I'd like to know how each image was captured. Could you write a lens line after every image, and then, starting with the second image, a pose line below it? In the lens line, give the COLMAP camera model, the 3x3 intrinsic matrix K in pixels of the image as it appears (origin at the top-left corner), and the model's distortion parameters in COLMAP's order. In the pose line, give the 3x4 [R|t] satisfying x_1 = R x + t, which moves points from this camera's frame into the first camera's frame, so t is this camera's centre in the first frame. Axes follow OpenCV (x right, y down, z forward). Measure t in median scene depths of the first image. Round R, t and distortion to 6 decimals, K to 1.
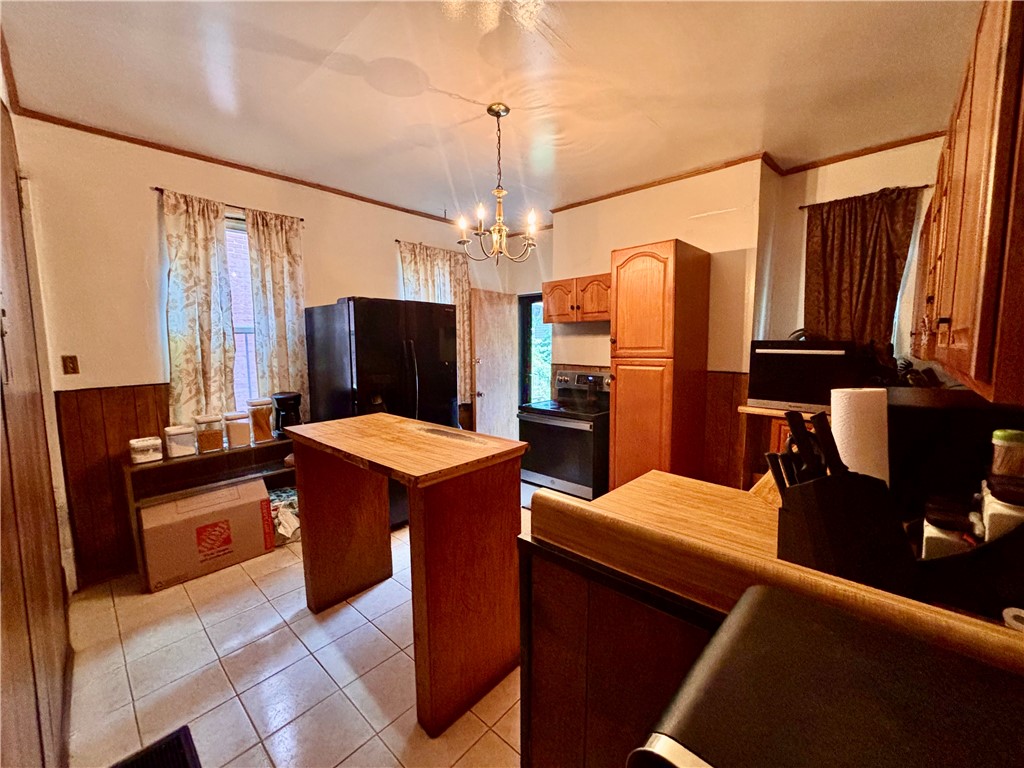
lens RADIAL K [[412.0, 0, 515.5], [0, 412.0, 383.8], [0, 0, 1]] dist [-0.002462, 0.000025]
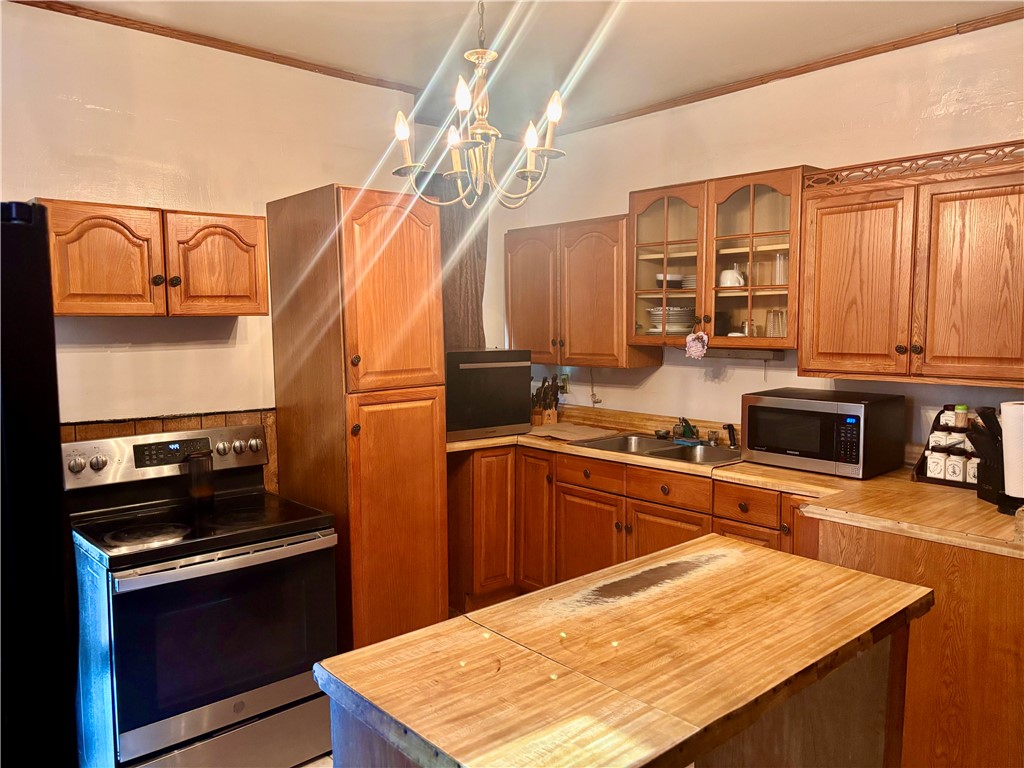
lens RADIAL K [[771.1, 0, 512.5], [0, 771.1, 386.8], [0, 0, 1]] dist [0.002544, 0.000014]
pose [[0.106036, -0.078197, 0.991283, -0.771335], [0.101095, 0.992585, 0.067486, -0.127793], [-0.989210, 0.093058, 0.113155, 0.761507]]
